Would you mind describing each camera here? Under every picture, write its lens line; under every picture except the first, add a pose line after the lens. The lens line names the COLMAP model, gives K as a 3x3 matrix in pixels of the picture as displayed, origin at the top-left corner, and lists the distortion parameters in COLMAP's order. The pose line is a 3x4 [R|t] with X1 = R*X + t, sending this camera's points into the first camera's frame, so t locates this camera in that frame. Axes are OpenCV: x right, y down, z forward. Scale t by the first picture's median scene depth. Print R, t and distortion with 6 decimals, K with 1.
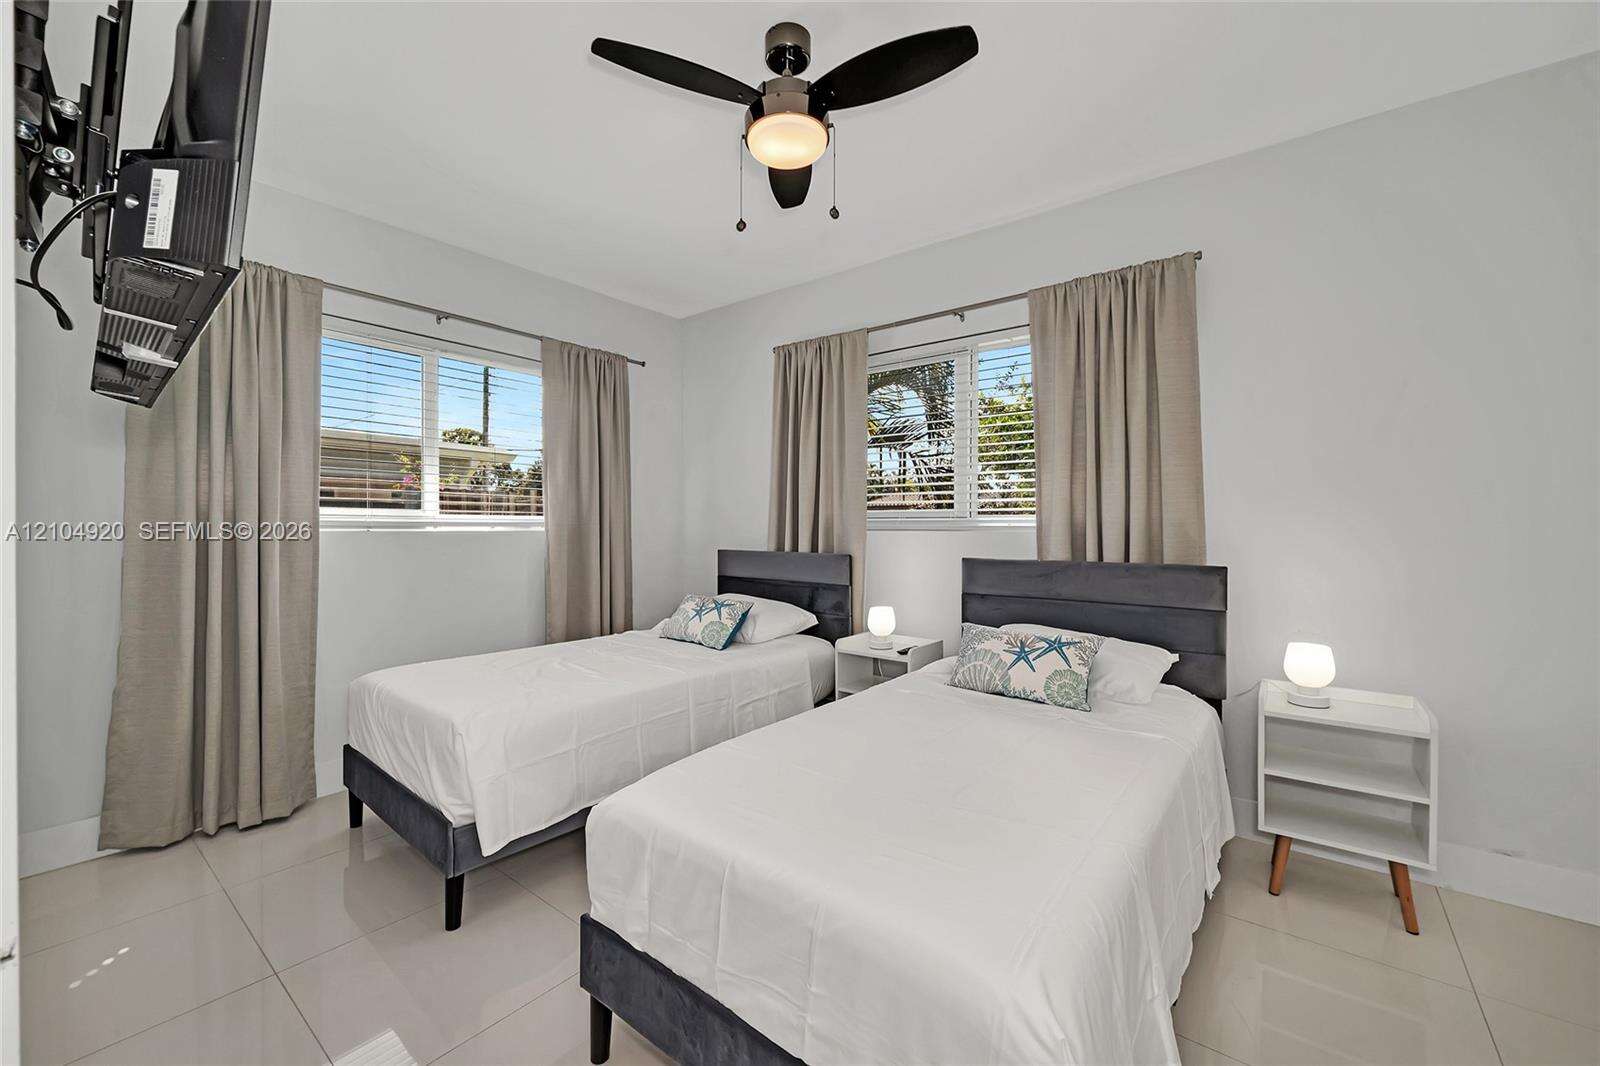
lens RADIAL K [[641.3, 0, 812.3], [0, 641.3, 526.9], [0, 0, 1]] dist [-0.007907, 0.000592]
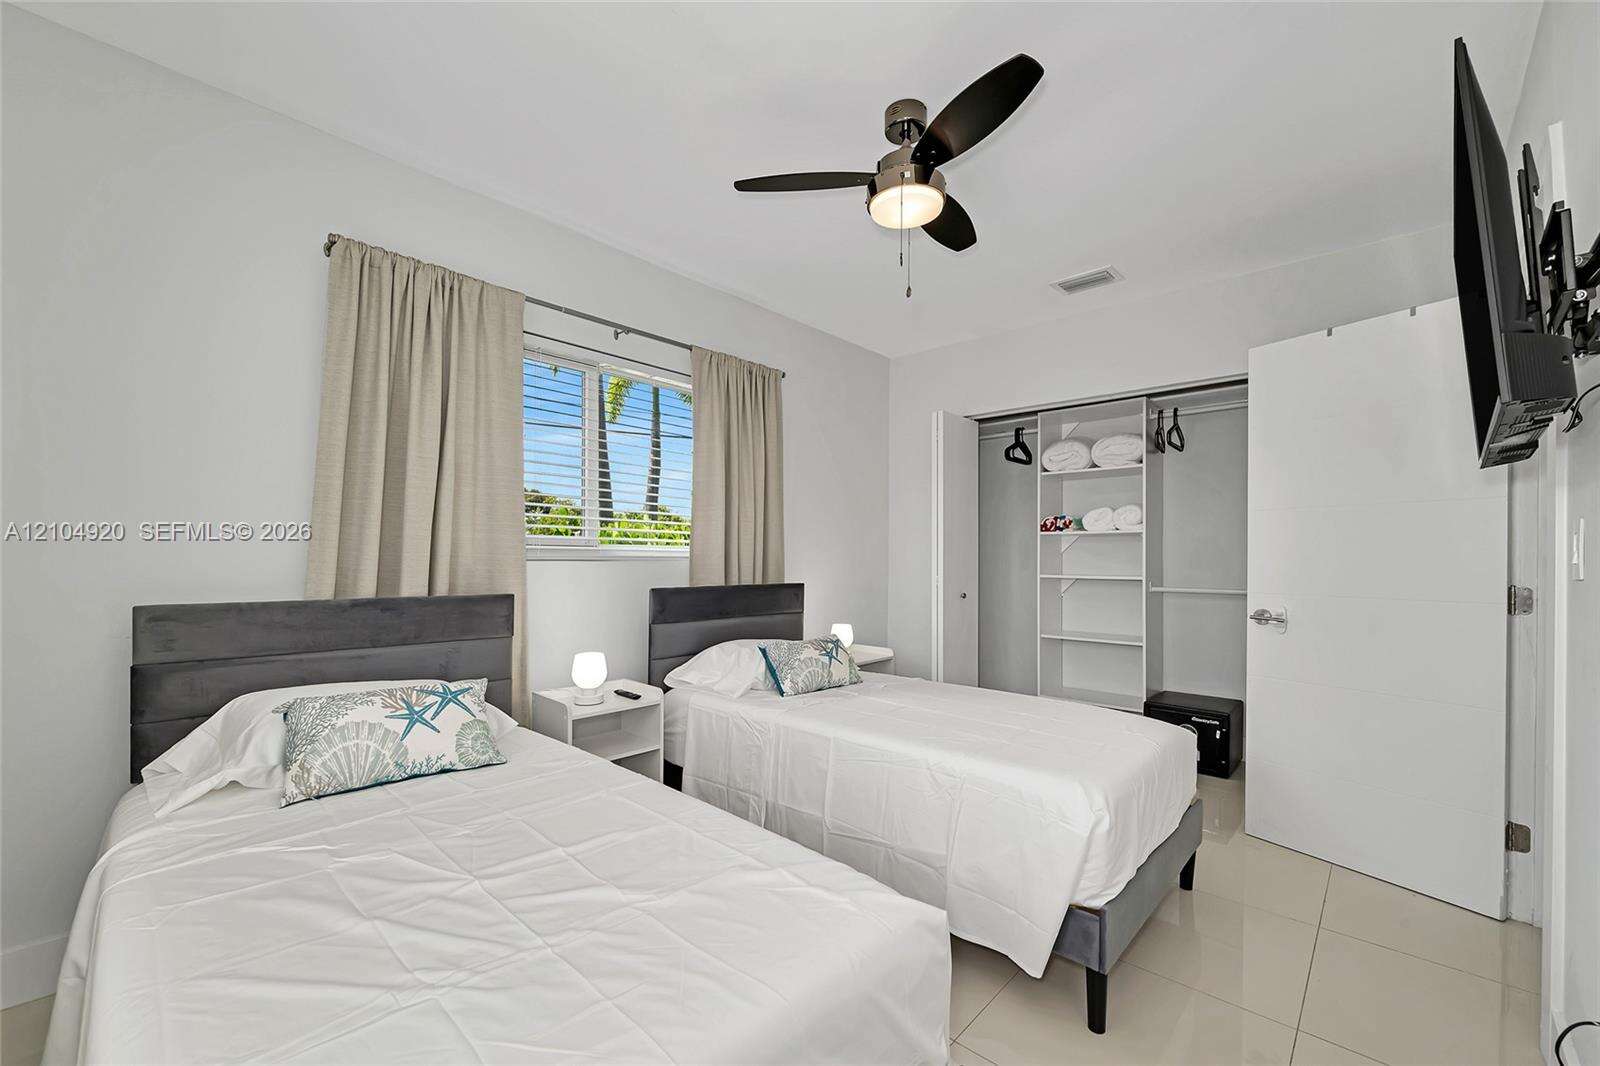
lens RADIAL K [[641.3, 0, 813.1], [0, 641.3, 539.6], [0, 0, 1]] dist [-0.007907, 0.000592]
pose [[0.090718, 0.044275, 0.994892, -0.634447], [0.003784, 0.998989, -0.044802, 0.017414], [-0.995869, 0.007829, 0.090459, 0.597253]]
